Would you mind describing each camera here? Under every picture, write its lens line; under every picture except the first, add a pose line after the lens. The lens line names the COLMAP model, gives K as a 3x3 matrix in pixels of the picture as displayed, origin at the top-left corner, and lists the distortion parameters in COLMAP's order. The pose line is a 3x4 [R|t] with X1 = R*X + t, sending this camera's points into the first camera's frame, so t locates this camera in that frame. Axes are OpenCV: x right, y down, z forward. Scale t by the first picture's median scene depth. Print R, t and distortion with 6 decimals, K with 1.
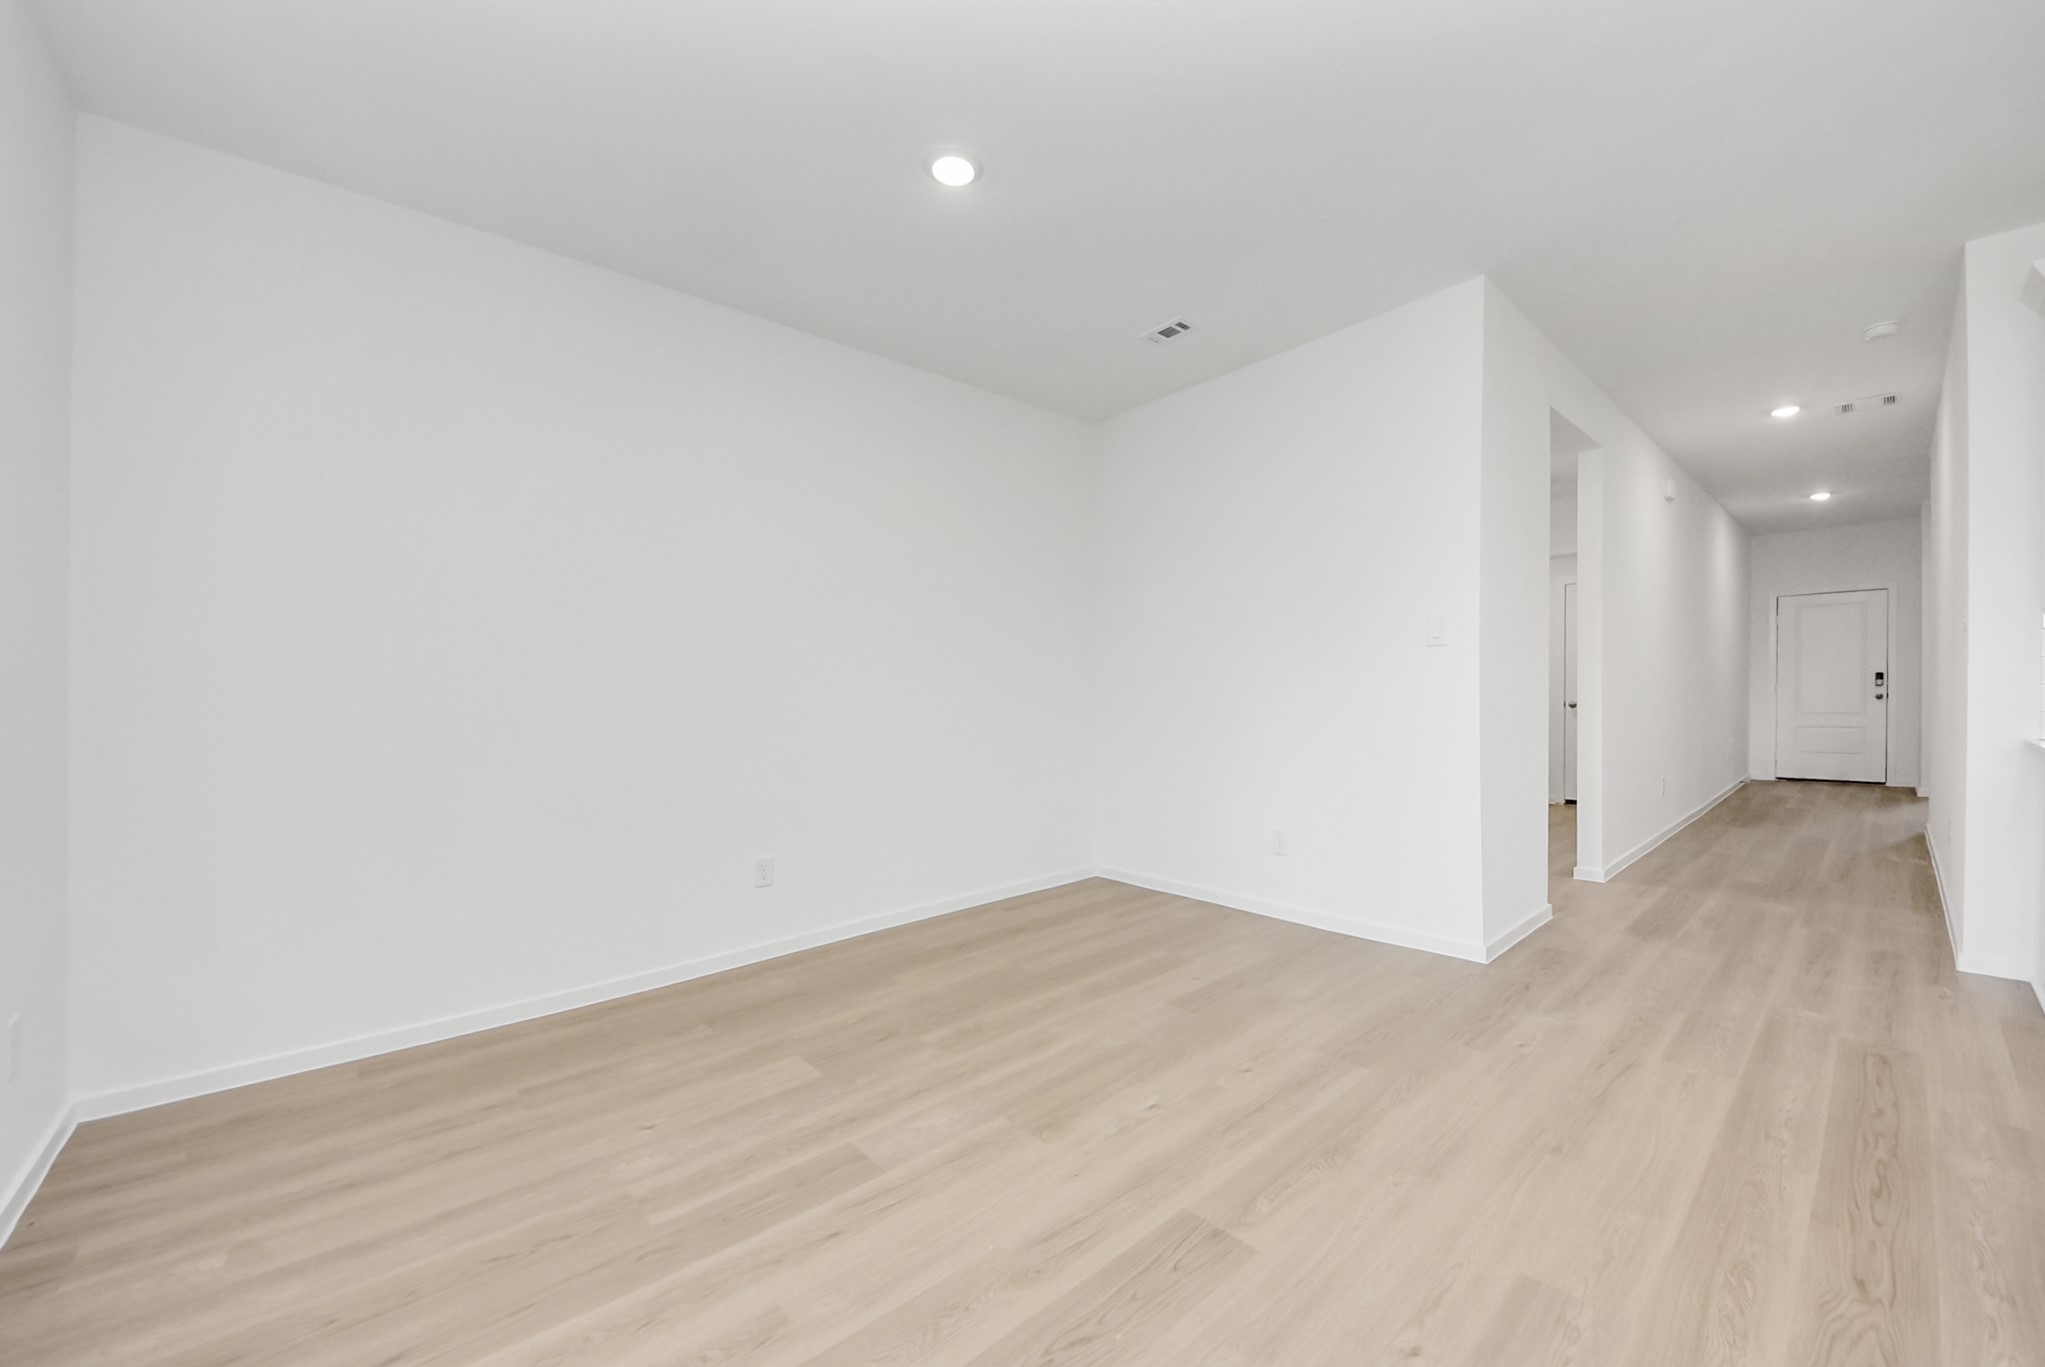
lens RADIAL K [[785.1, 0, 1096.3], [0, 785.1, 719.1], [0, 0, 1]] dist [0.037848, -0.023191]
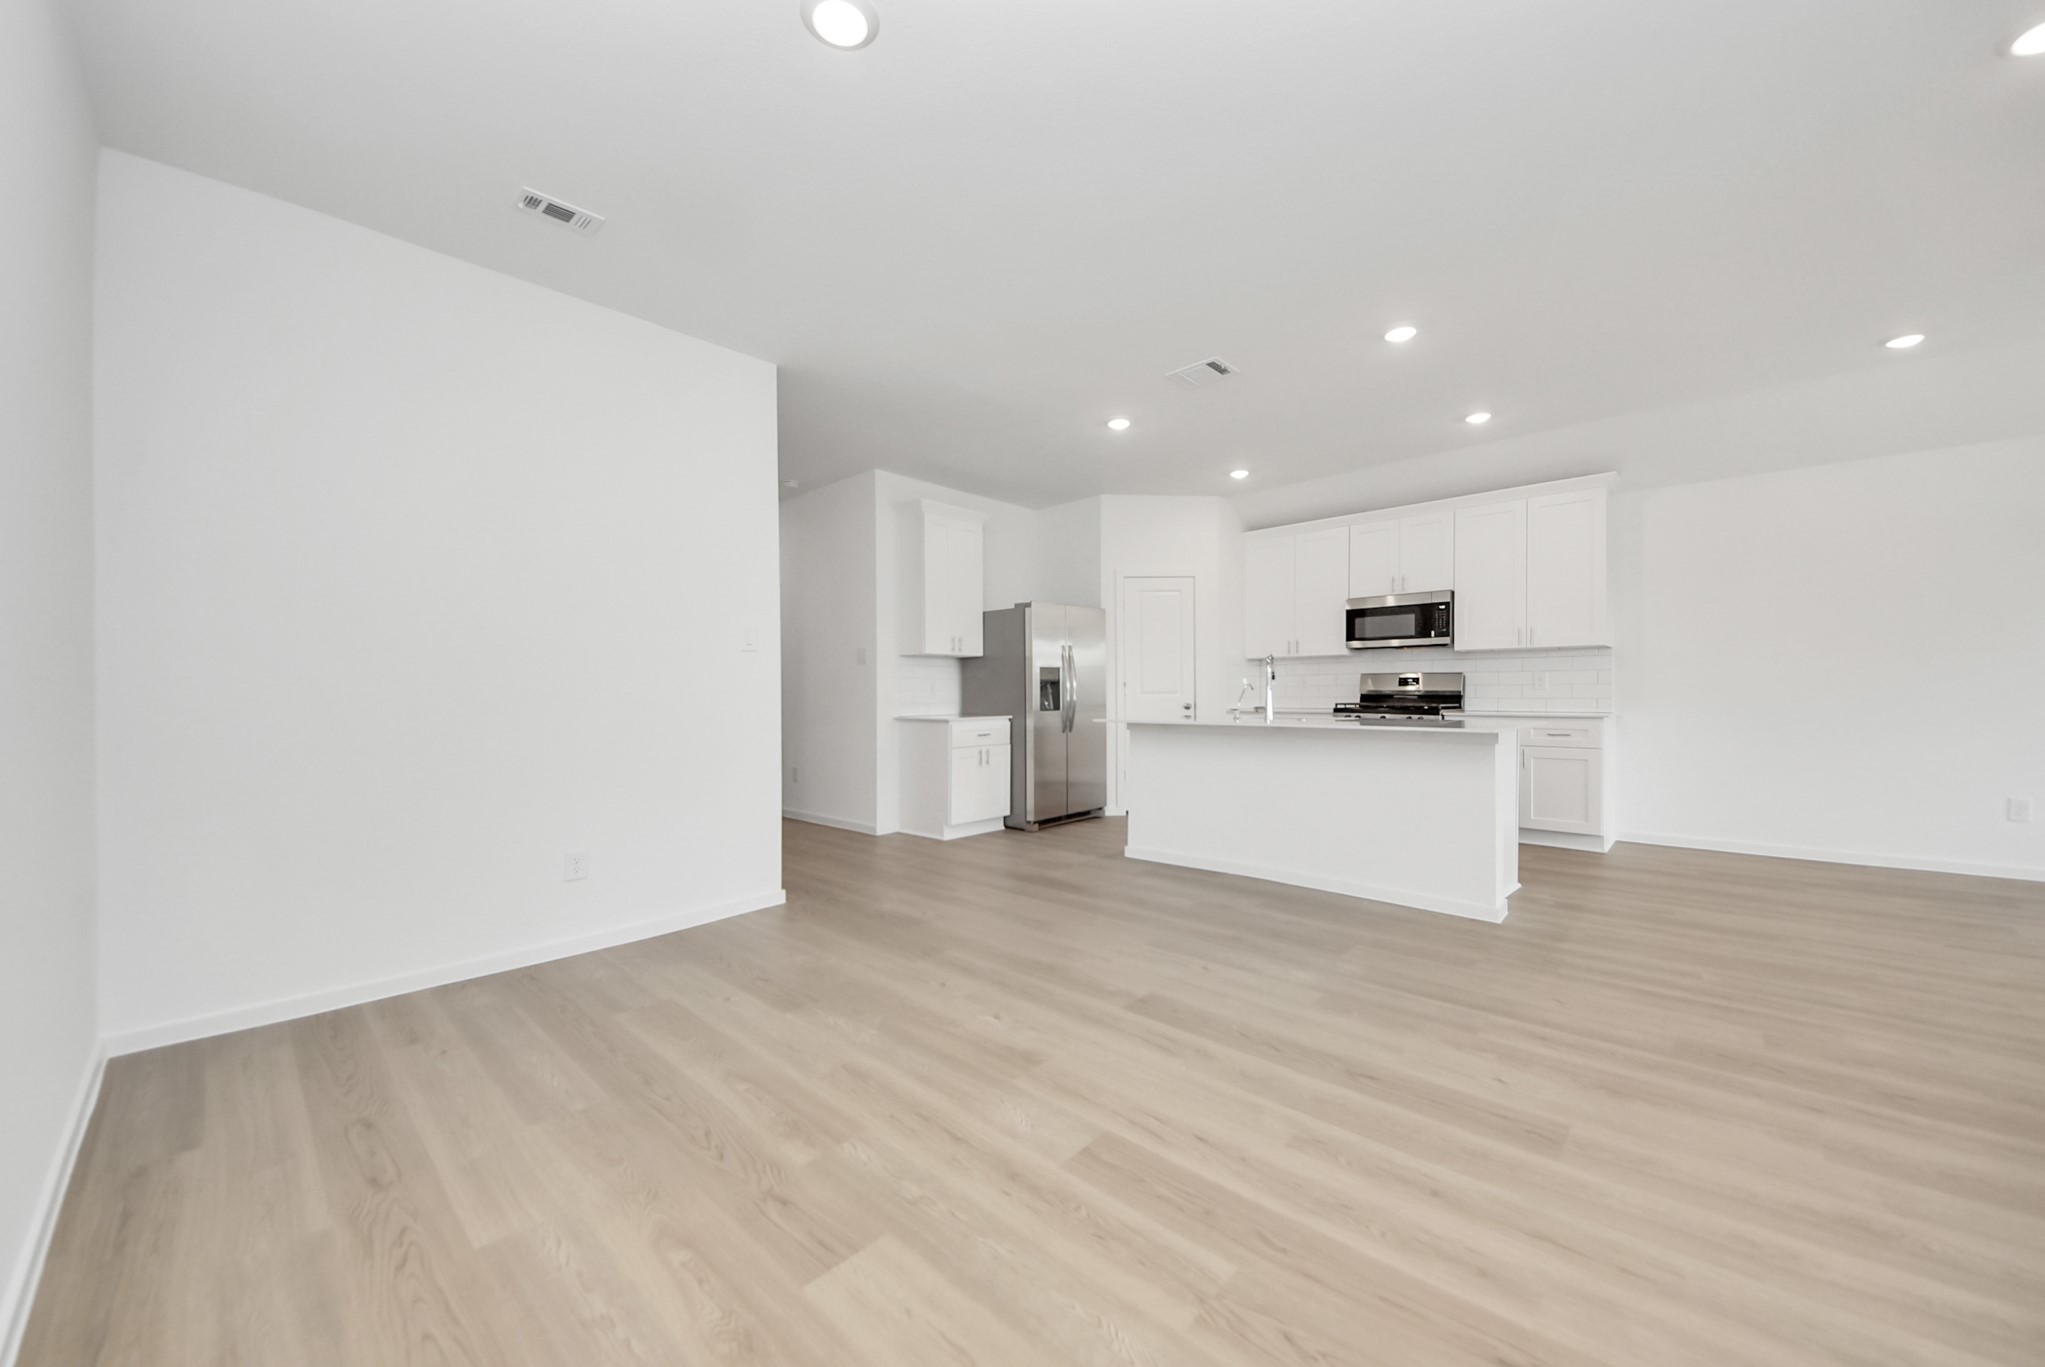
lens RADIAL K [[742.3, 0, 1029.8], [0, 742.3, 690.3], [0, 0, 1]] dist [0.023796, -0.000401]
pose [[-0.041434, 0.015614, 0.999019, -0.981783], [0.038492, 0.999161, -0.014019, -0.002411], [-0.998399, 0.037874, -0.042001, 0.872772]]
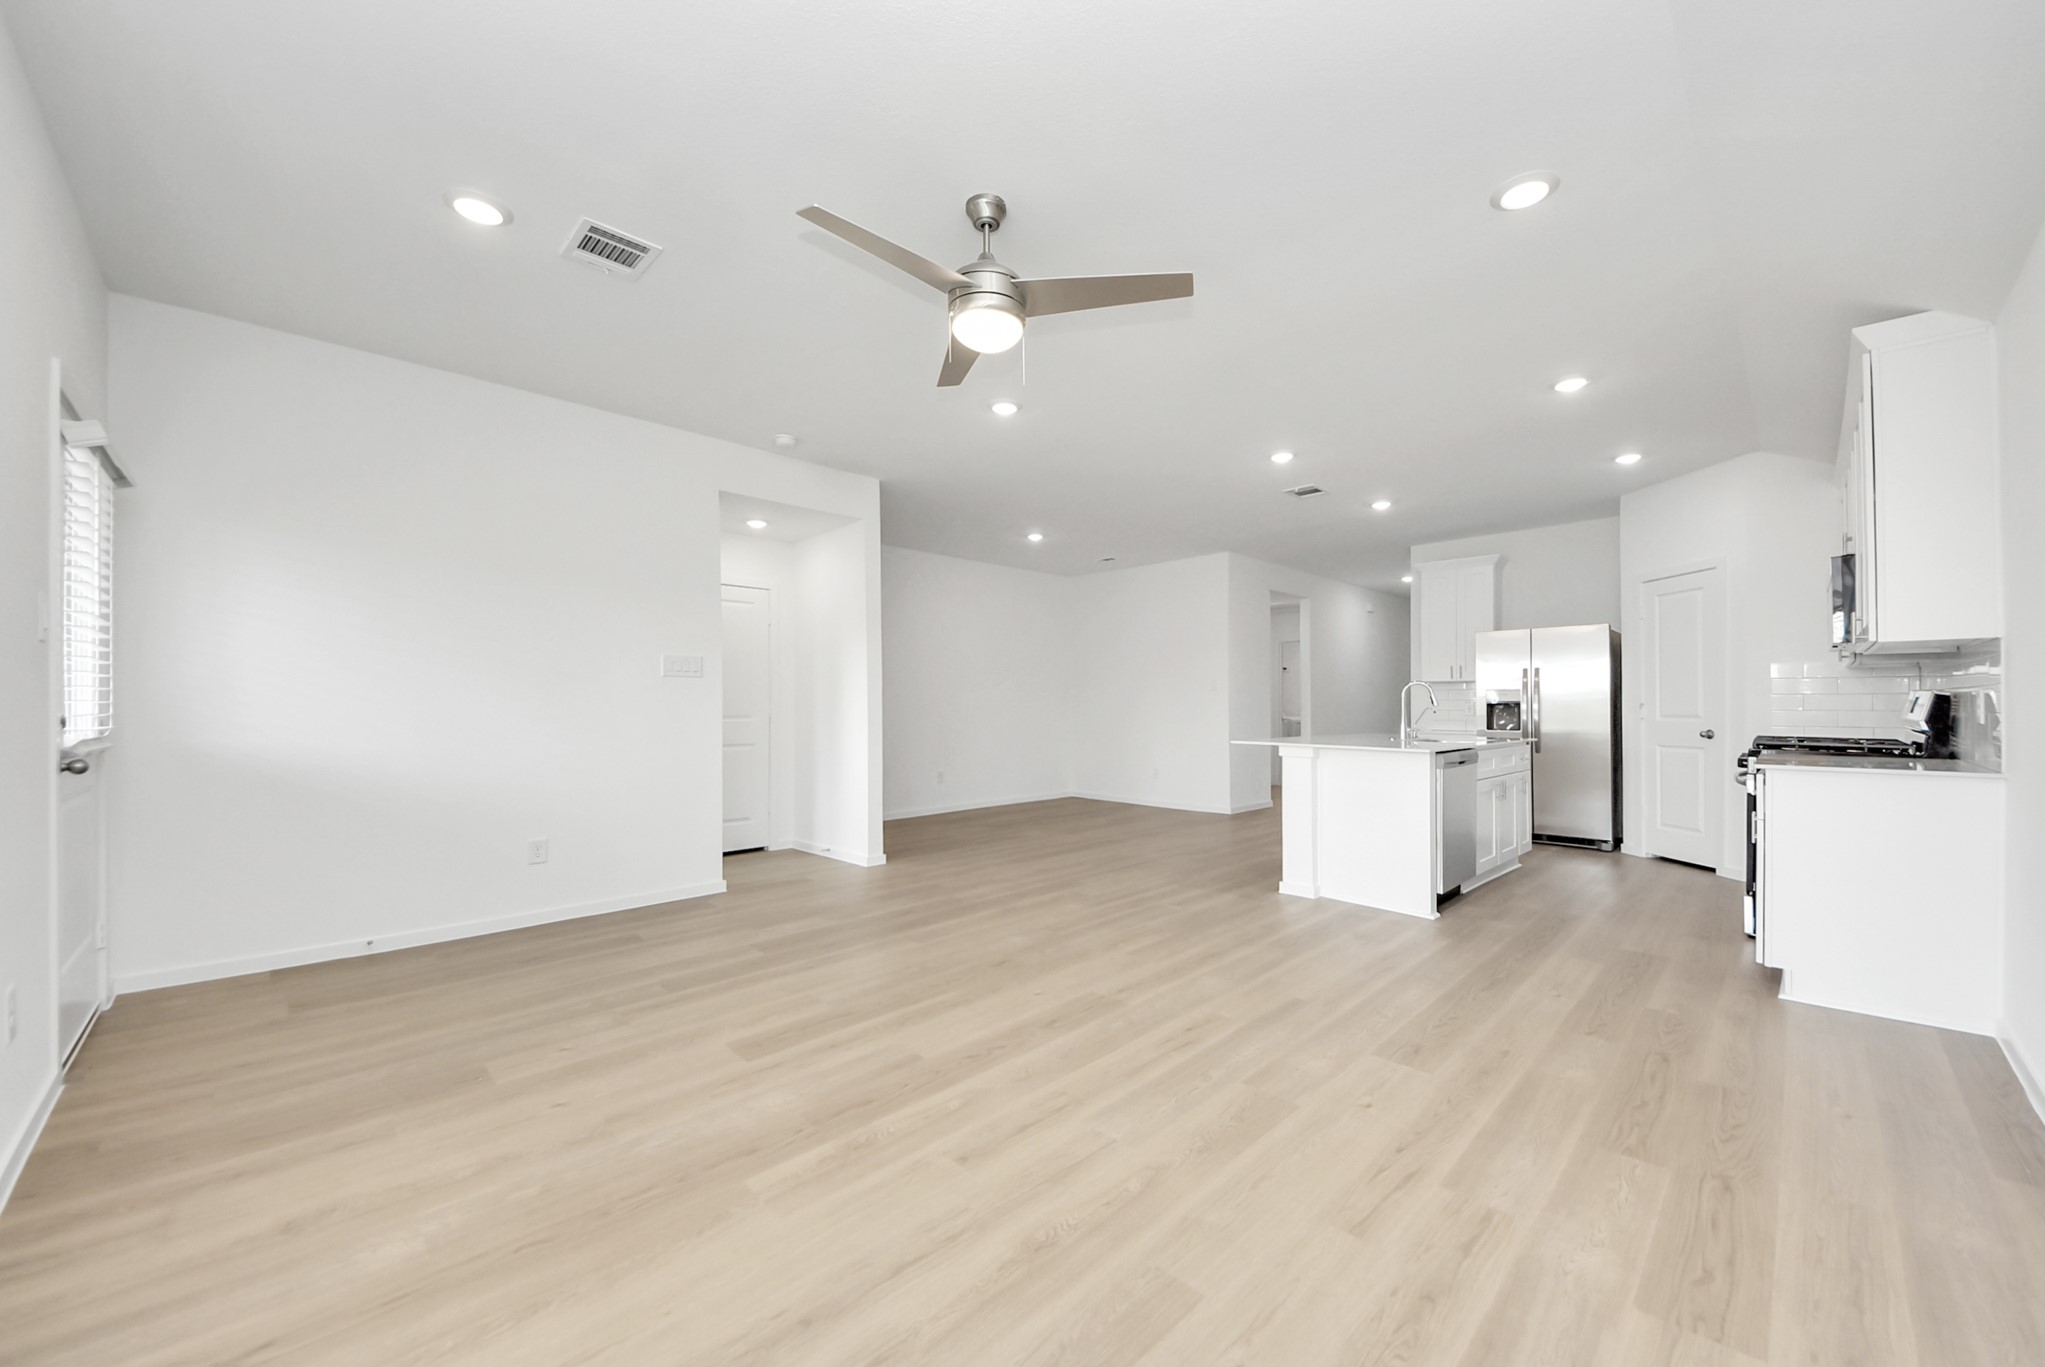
lens RADIAL K [[785.1, 0, 1096.3], [0, 785.1, 719.1], [0, 0, 1]] dist [0.037848, -0.023191]
pose [[0.997404, 0.019629, 0.069276, -0.177243], [-0.018870, 0.999755, -0.011585, 0.051257], [-0.069486, 0.010248, 0.997530, -1.992866]]
